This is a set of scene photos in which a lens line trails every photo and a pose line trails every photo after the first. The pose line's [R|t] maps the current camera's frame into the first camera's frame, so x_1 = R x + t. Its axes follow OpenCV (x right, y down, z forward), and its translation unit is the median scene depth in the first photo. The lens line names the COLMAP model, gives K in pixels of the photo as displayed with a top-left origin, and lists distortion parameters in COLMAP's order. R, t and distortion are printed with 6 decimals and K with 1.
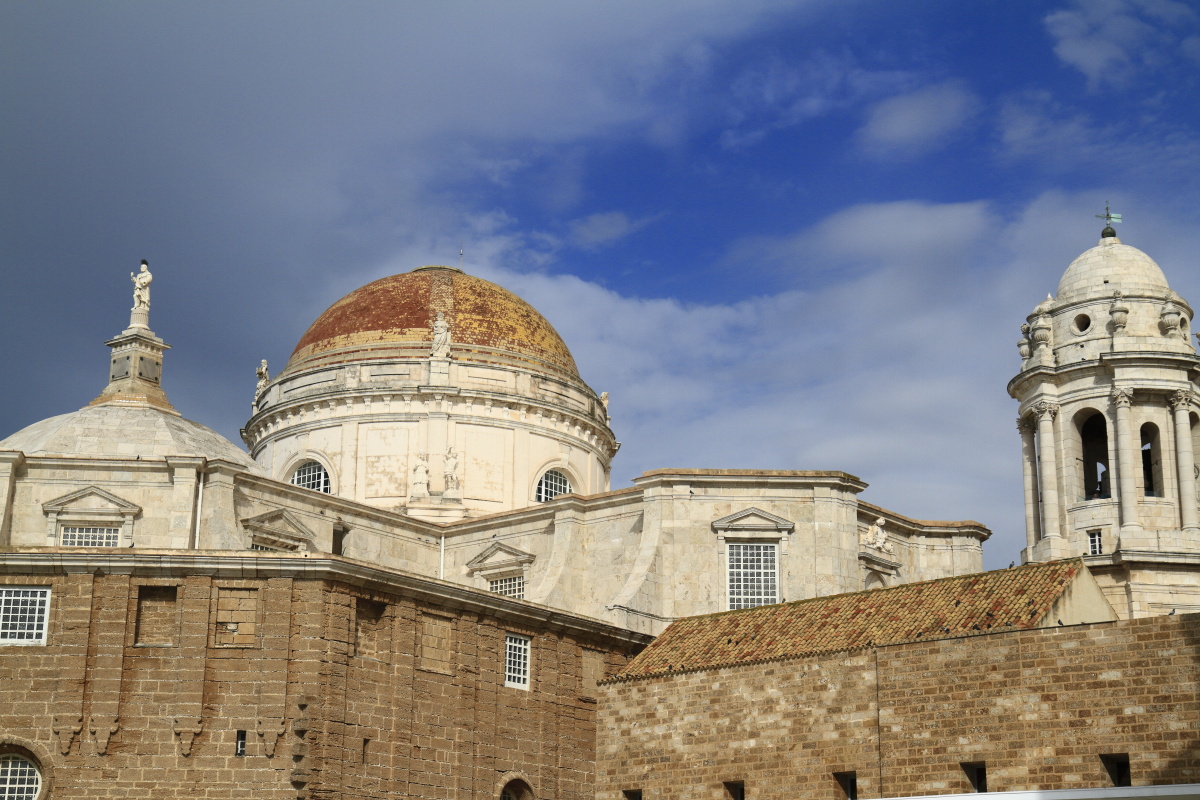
lens RADIAL K [[1973.1, 0, 578.1], [0, 1973.1, 431.2], [0, 0, 1]] dist [0.209055, 0.000000]
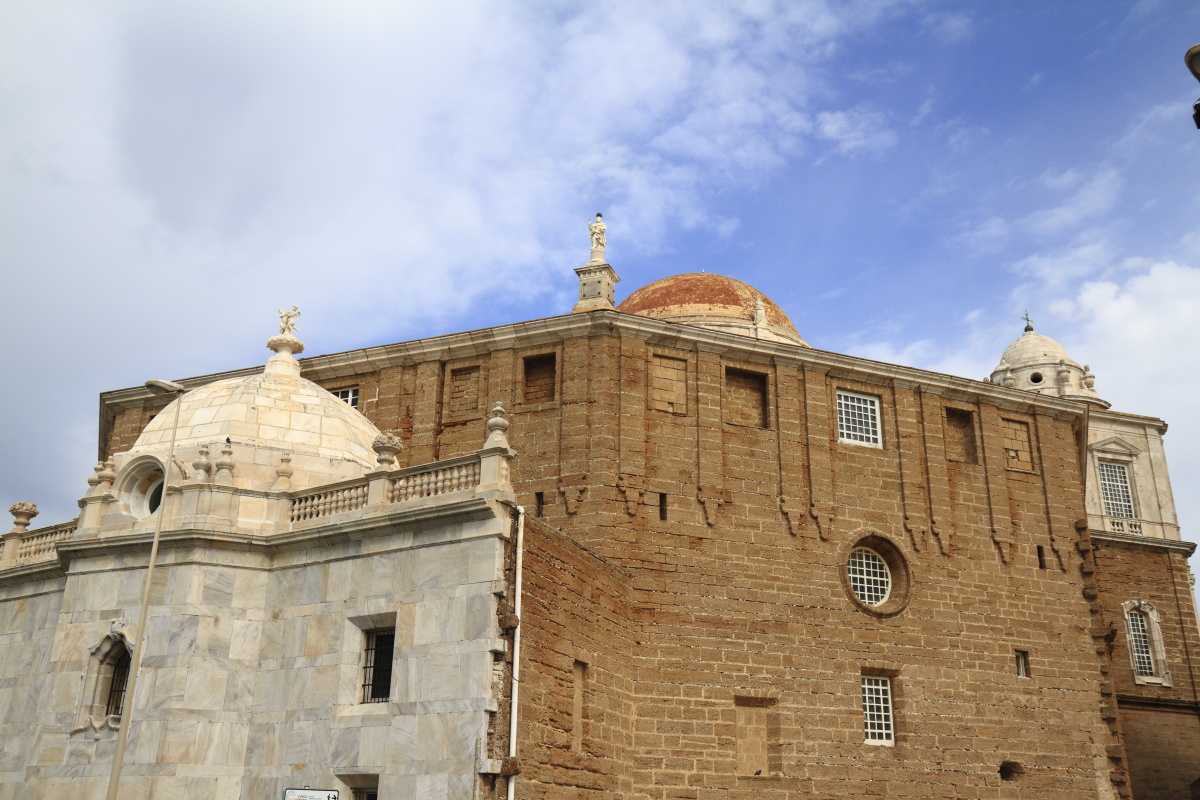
lens RADIAL K [[1072.7, 0, 609.8], [0, 1072.7, 423.9], [0, 0, 1]] dist [-0.006617, 0.100615]
pose [[0.954529, 0.106921, 0.278286, -0.445091], [-0.086615, 0.992668, -0.084304, 0.121581], [-0.285260, 0.056367, 0.956791, 0.396809]]
